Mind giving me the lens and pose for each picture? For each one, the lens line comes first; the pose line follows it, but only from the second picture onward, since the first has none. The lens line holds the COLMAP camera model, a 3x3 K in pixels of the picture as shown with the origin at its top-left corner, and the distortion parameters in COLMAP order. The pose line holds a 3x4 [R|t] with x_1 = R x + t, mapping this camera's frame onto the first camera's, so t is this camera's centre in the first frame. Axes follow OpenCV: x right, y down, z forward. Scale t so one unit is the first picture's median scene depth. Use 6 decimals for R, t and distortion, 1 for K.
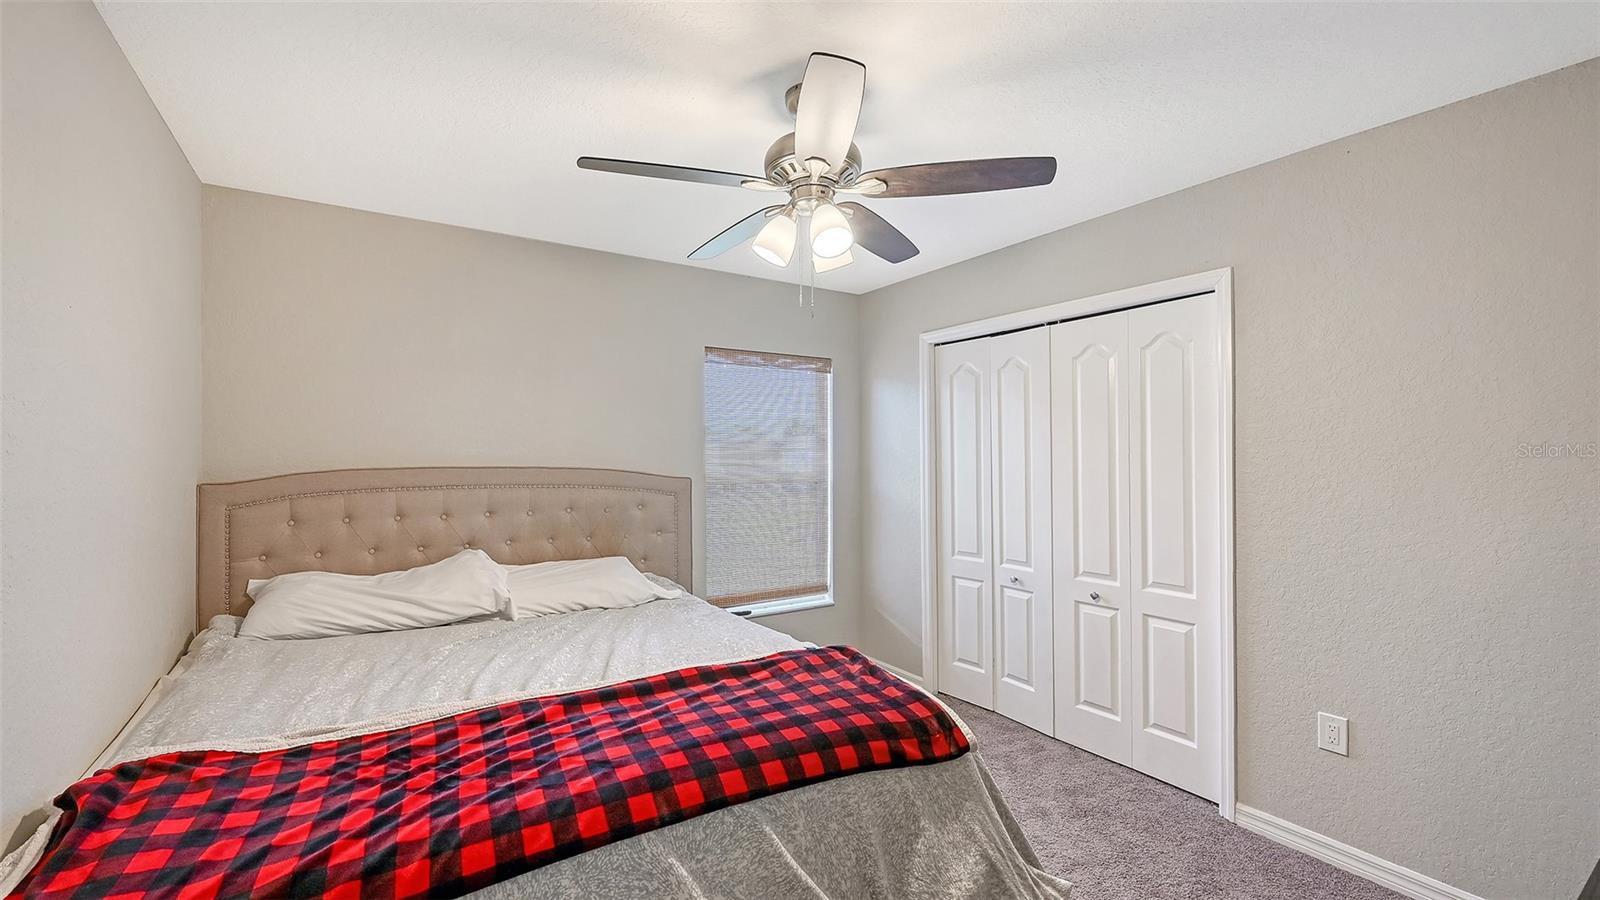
lens RADIAL K [[630.1, 0, 800.0], [0, 630.1, 450.0], [0, 0, 1]] dist [-0.001992, -0.000034]
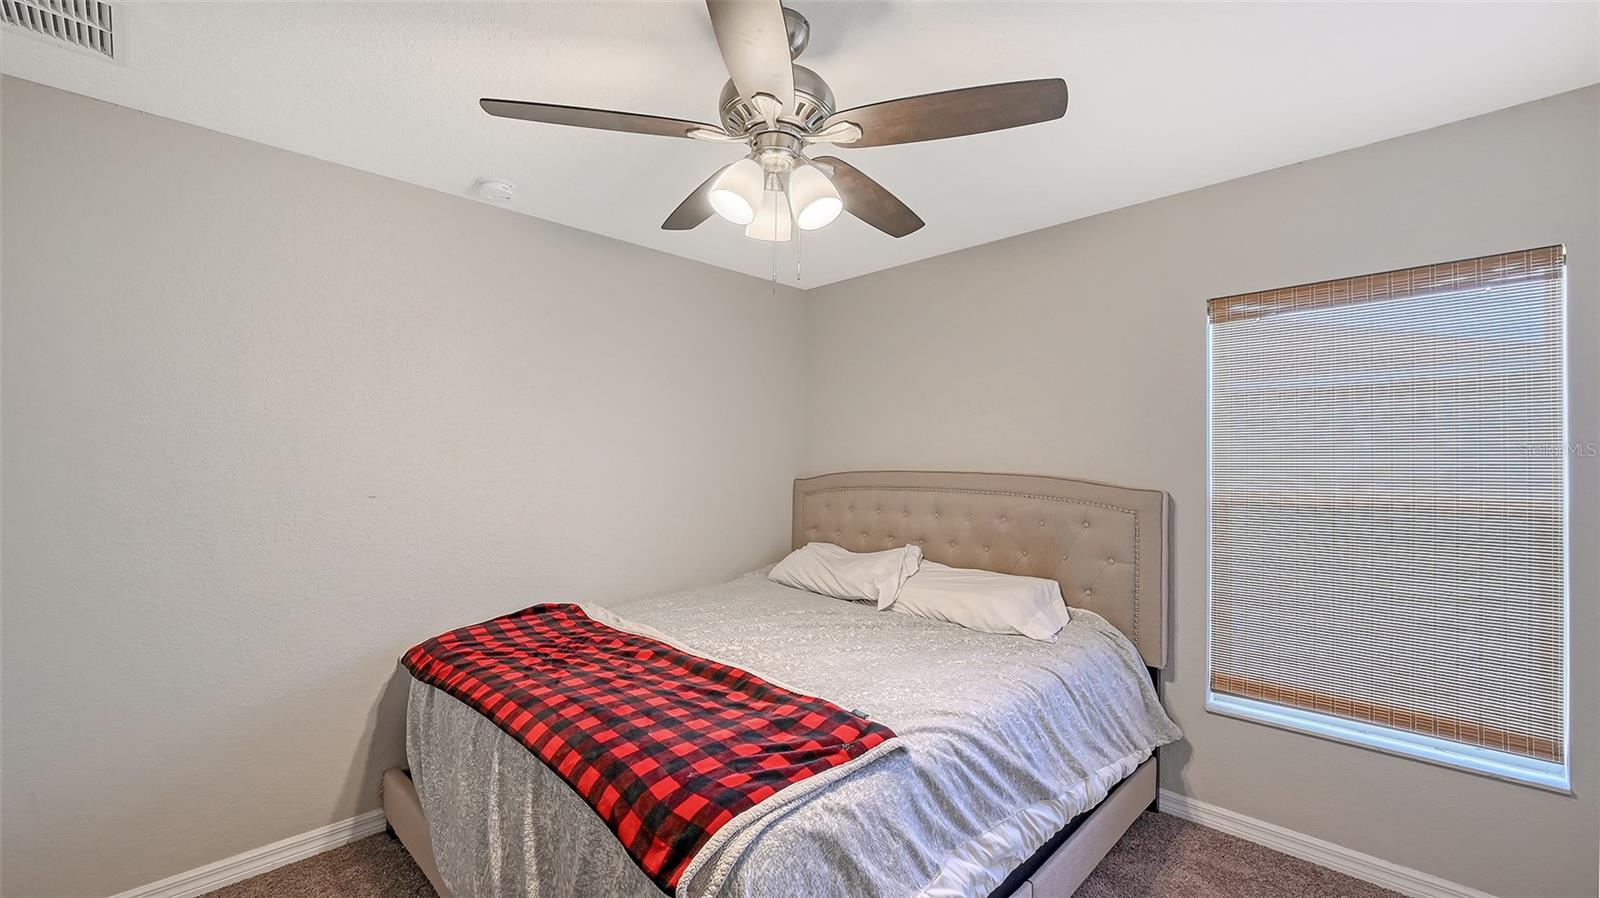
lens RADIAL K [[641.7, 0, 804.0], [0, 641.7, 458.1], [0, 0, 1]] dist [0.001124, 0.000086]
pose [[0.238202, -0.007840, -0.971184, 0.875126], [0.007859, 0.999950, -0.006145, 0.016259], [0.971184, -0.006169, 0.238252, 0.886640]]
